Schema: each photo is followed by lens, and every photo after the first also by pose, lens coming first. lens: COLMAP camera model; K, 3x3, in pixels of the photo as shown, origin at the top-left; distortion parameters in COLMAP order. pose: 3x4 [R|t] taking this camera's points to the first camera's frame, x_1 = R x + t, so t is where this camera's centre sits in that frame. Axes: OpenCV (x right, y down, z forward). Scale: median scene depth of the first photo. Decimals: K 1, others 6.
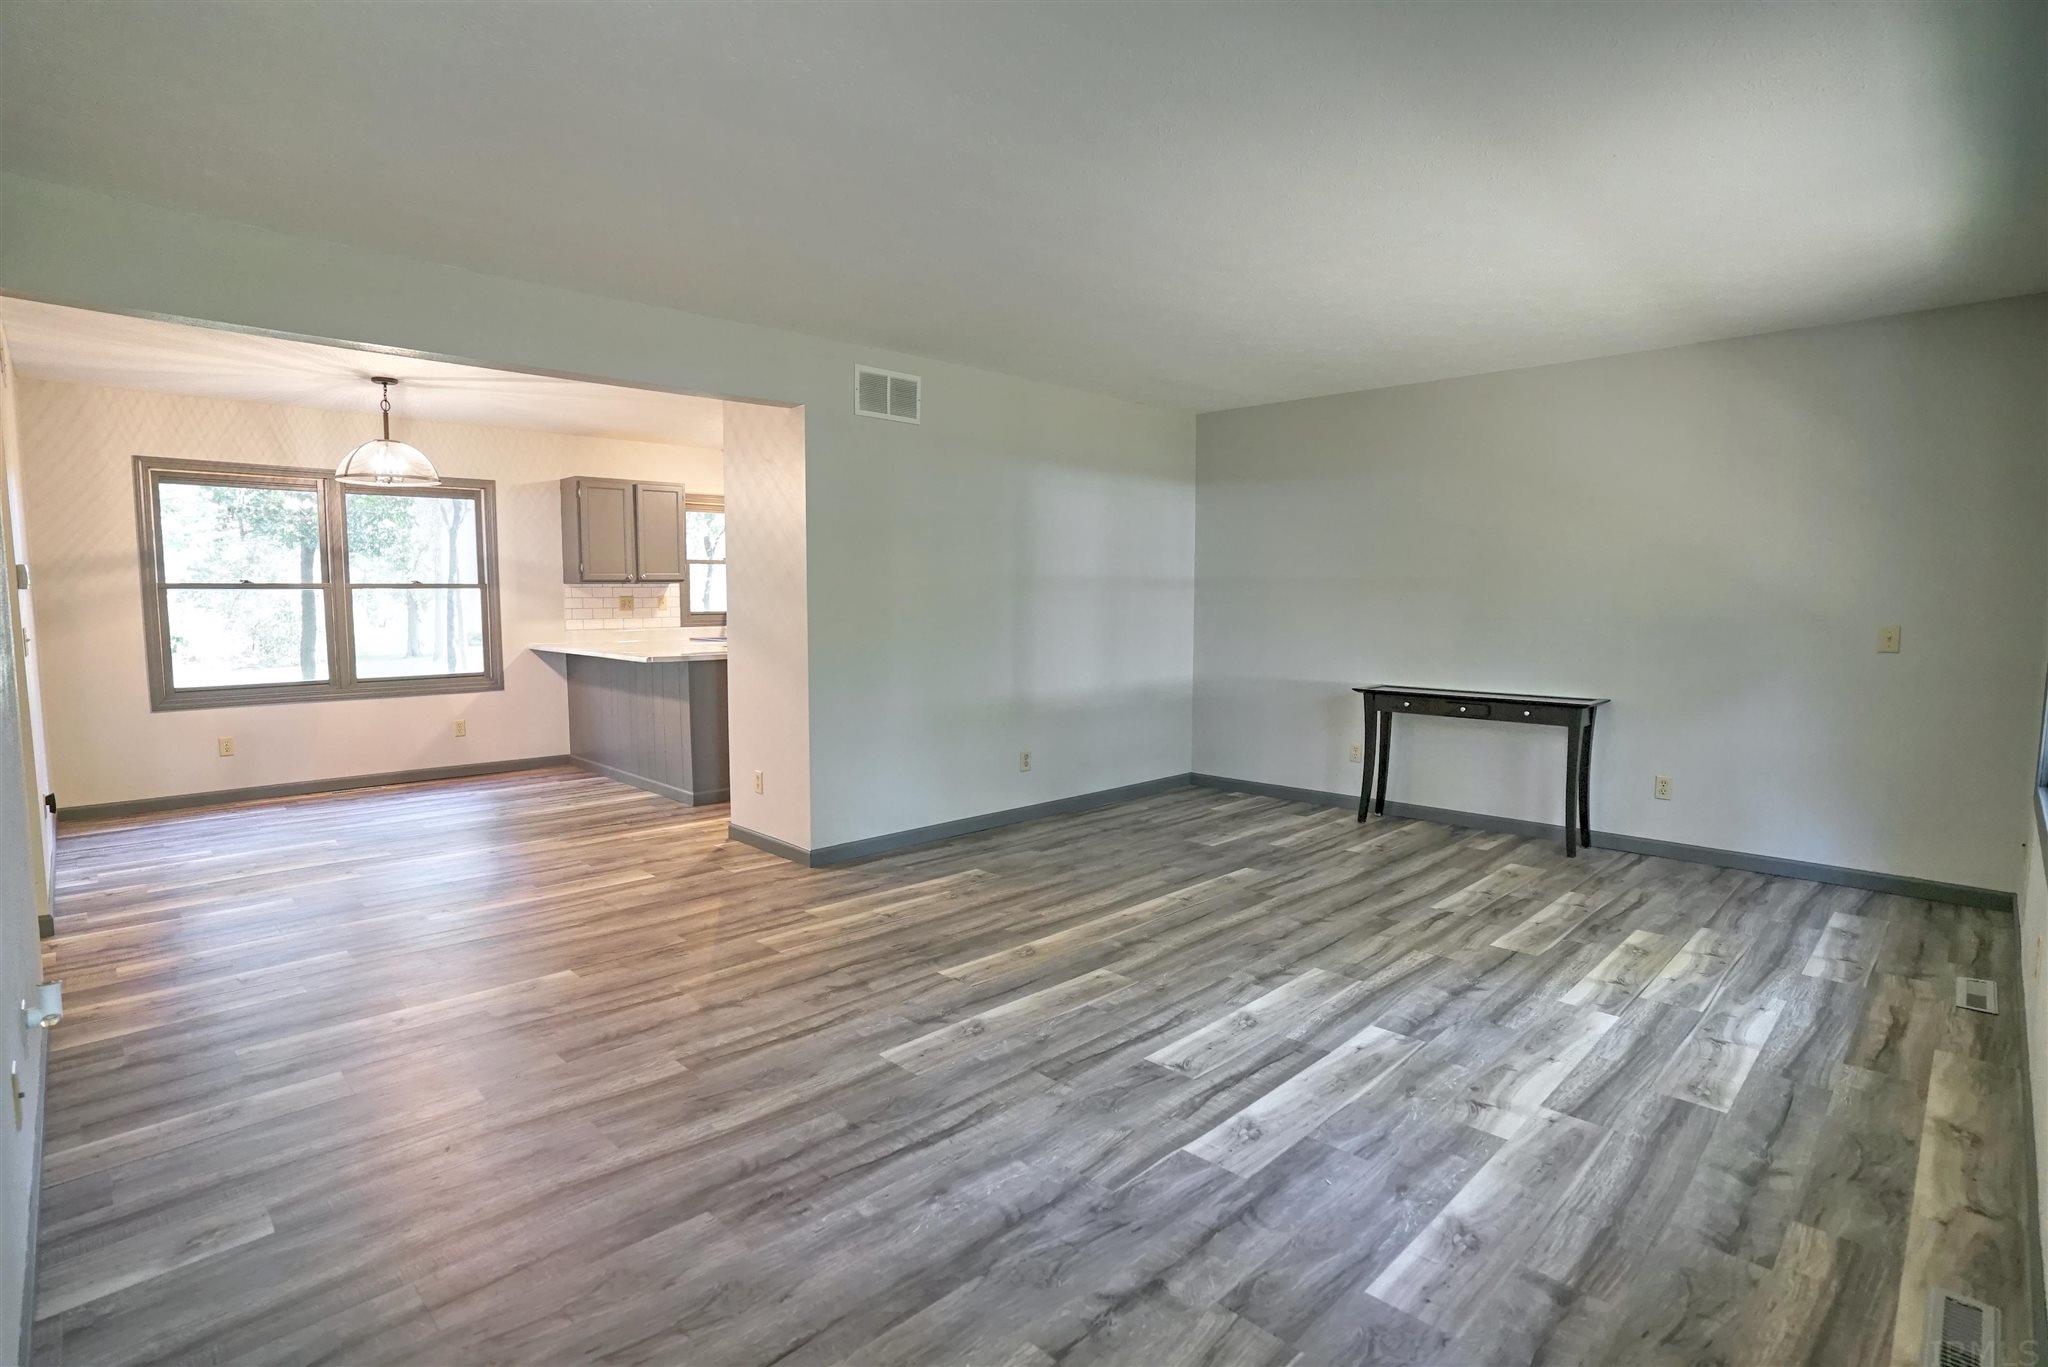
lens RADIAL K [[999.1, 0, 1012.4], [0, 999.1, 689.1], [0, 0, 1]] dist [-0.073809, 0.034174]
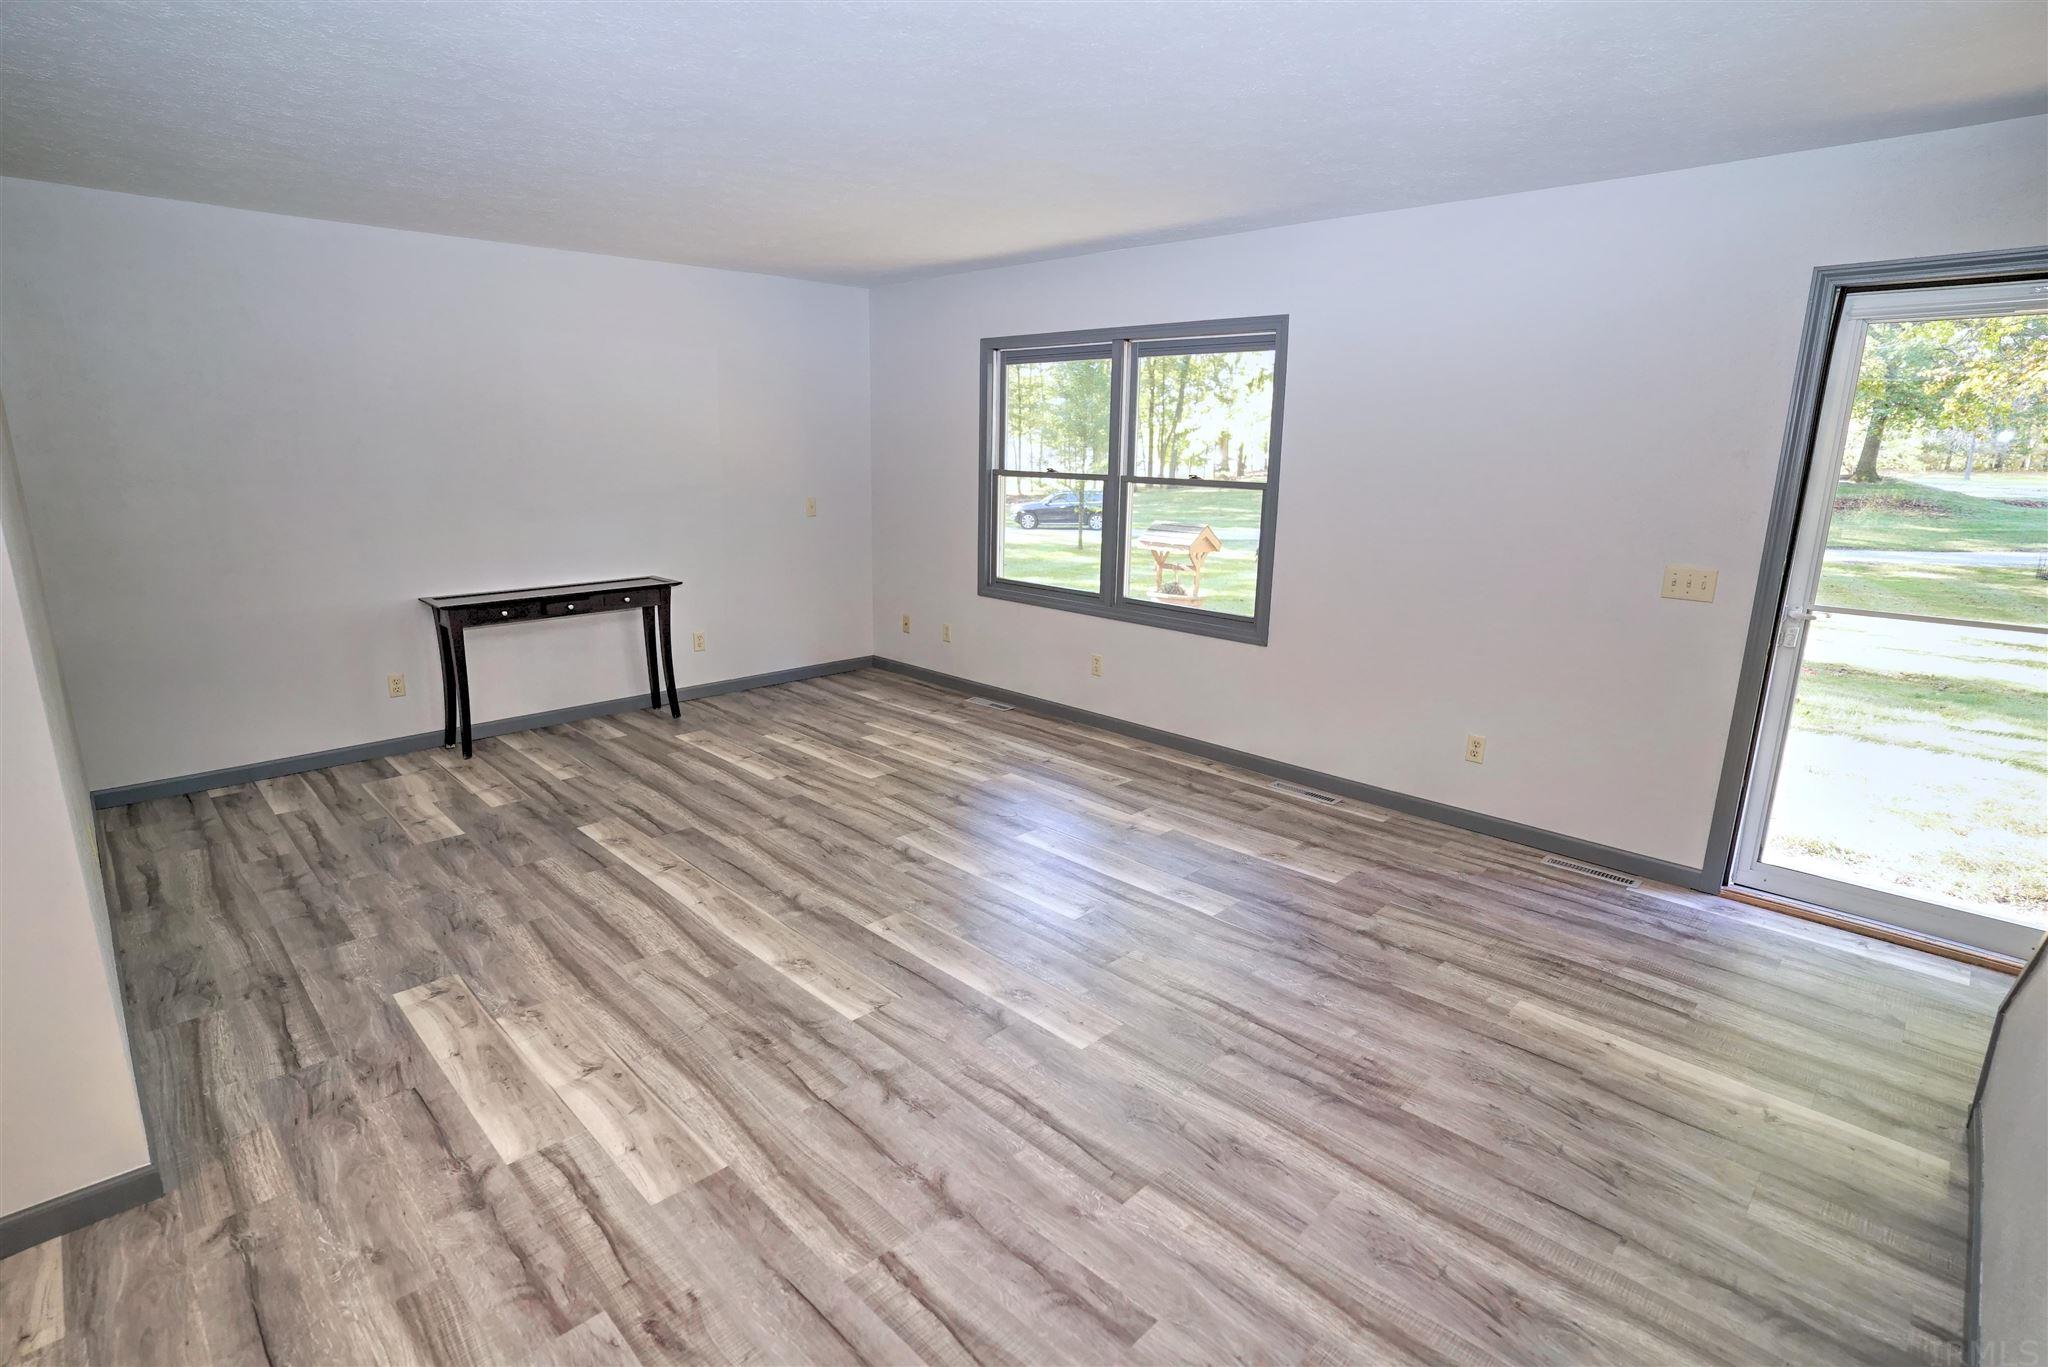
lens RADIAL K [[999.1, 0, 1012.4], [0, 999.1, 689.1], [0, 0, 1]] dist [-0.073809, 0.034174]
pose [[0.001204, -0.241713, 0.970347, -0.736460], [0.079129, 0.967328, 0.240863, -0.146971], [-0.996864, 0.076492, 0.020291, 0.779917]]
